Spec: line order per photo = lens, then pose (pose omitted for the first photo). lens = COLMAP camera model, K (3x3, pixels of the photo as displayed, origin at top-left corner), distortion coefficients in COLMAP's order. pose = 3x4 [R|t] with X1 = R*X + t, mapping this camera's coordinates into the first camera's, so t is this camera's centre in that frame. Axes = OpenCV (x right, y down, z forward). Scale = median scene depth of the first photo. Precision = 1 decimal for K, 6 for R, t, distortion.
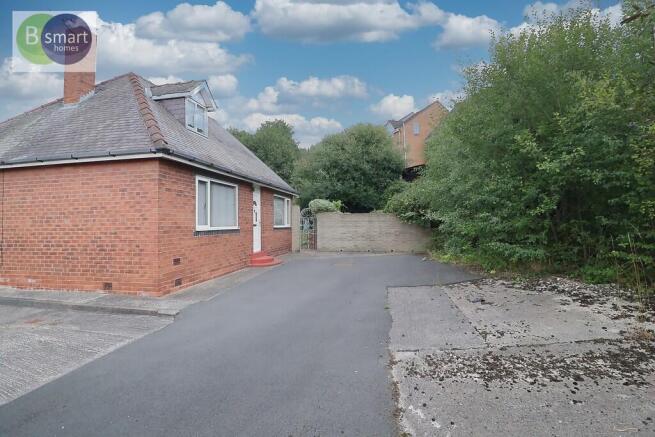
lens RADIAL K [[308.2, 0, 326.8], [0, 308.2, 218.8], [0, 0, 1]] dist [-0.020483, -0.001941]
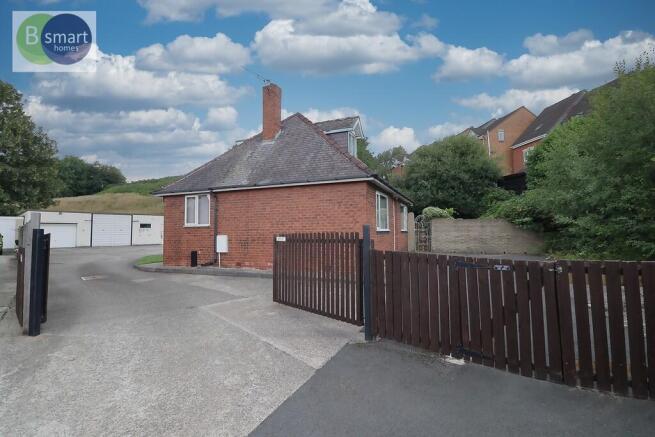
lens RADIAL K [[308.2, 0, 326.4], [0, 308.2, 214.4], [0, 0, 1]] dist [-0.020483, -0.001941]
pose [[0.980647, -0.005317, -0.195711, -0.194202], [-0.002185, 0.999272, -0.038097, 0.008535], [0.195771, 0.037788, 0.979921, -0.203836]]
